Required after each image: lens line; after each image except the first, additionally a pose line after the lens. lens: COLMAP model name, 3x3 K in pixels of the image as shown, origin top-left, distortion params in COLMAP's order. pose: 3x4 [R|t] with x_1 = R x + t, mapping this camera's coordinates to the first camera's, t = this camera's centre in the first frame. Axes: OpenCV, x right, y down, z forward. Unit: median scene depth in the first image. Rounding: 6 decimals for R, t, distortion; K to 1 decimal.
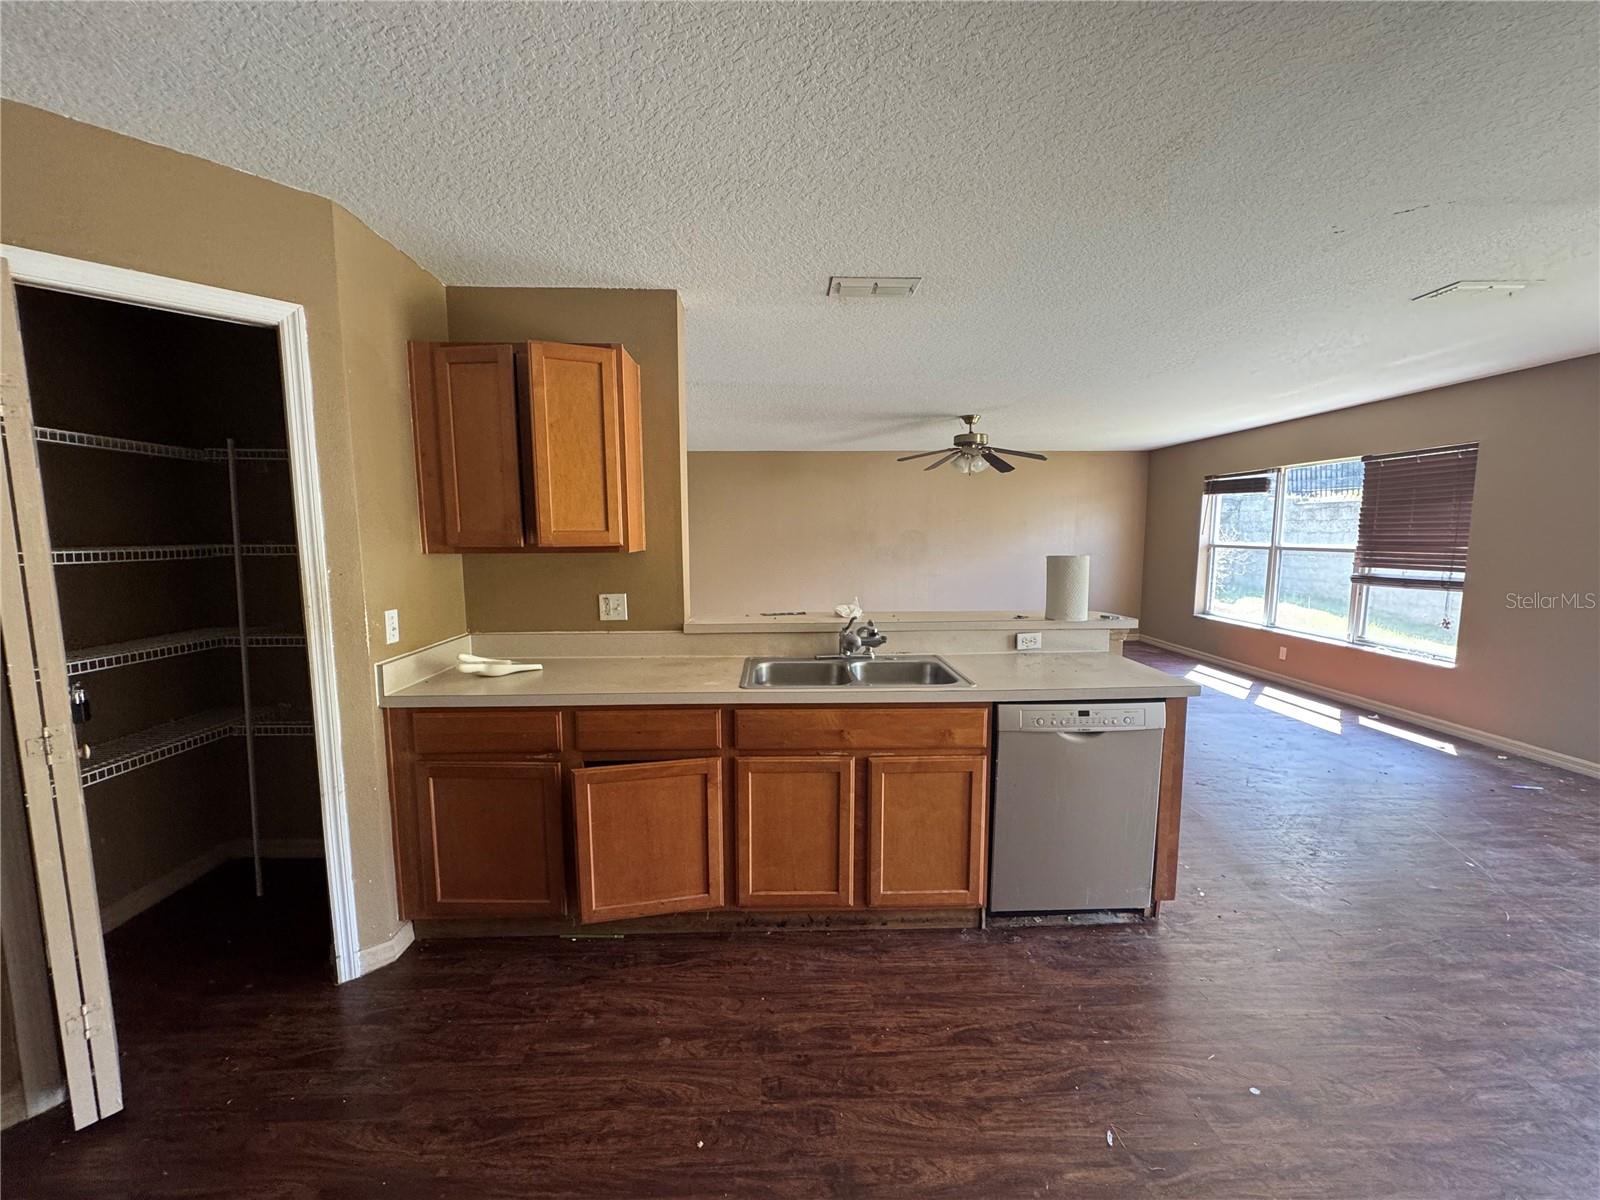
lens RADIAL K [[637.6, 0, 798.0], [0, 637.6, 602.5], [0, 0, 1]] dist [-0.000861, 0.000117]
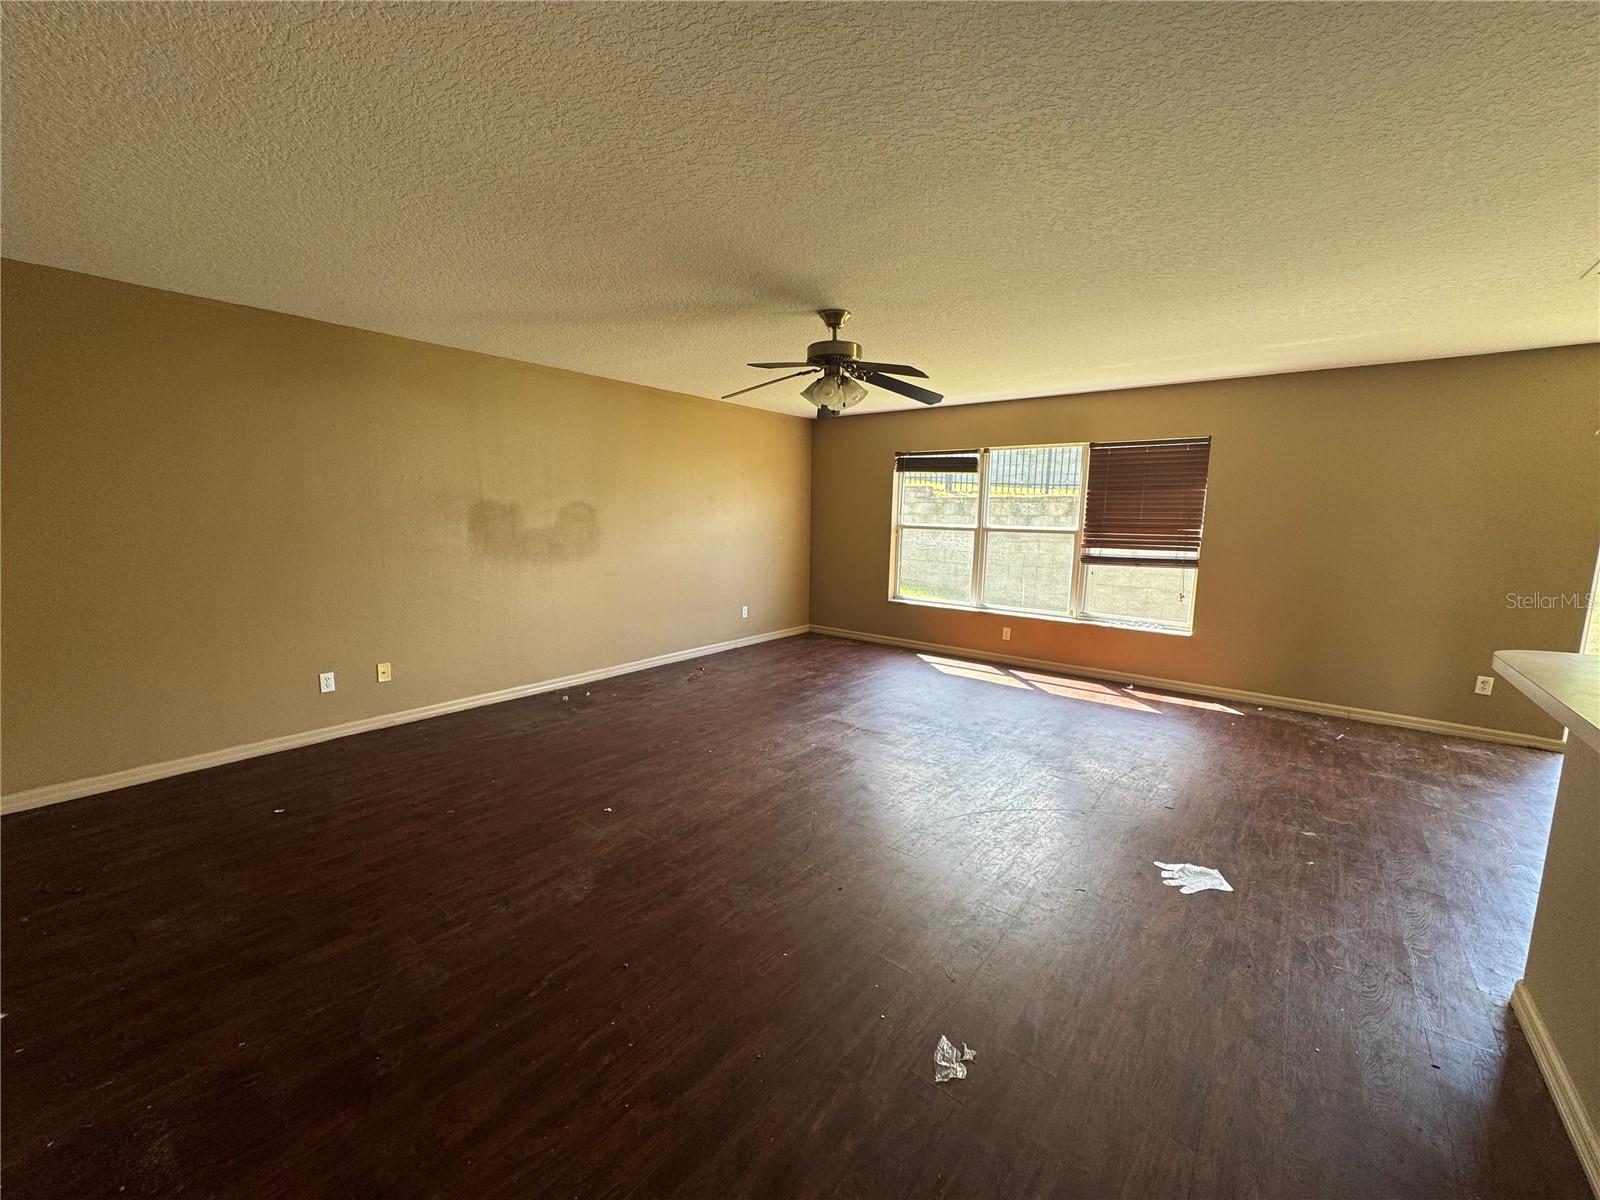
lens RADIAL K [[637.6, 0, 798.0], [0, 637.6, 602.5], [0, 0, 1]] dist [-0.000861, 0.000117]
pose [[0.647295, -0.093019, 0.756543, -0.252435], [0.065965, 0.995638, 0.065977, -0.068850], [-0.759380, 0.007199, 0.650607, 0.694473]]
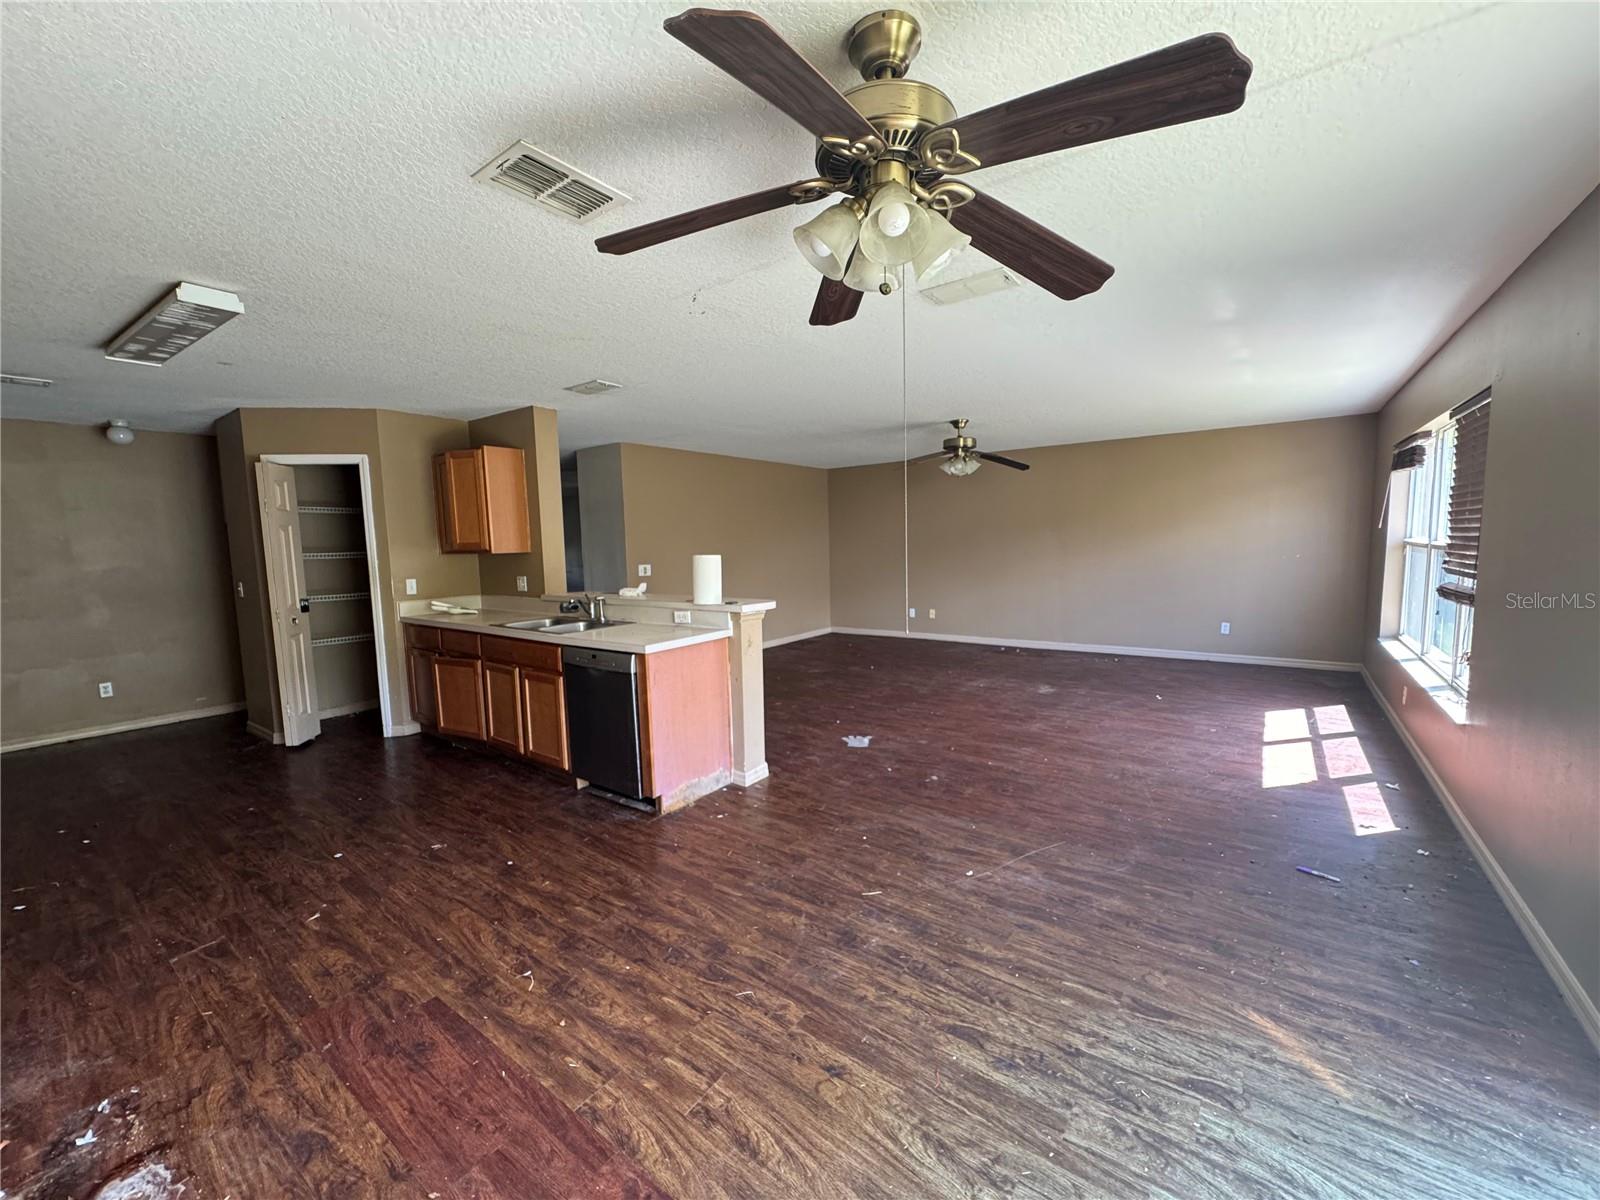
lens RADIAL K [[637.6, 0, 798.0], [0, 637.6, 602.5], [0, 0, 1]] dist [-0.000861, 0.000117]
pose [[0.782799, 0.045983, -0.620573, 0.781368], [-0.047257, 0.998779, 0.014397, -0.001287], [0.620478, 0.018056, 0.784016, 0.037694]]
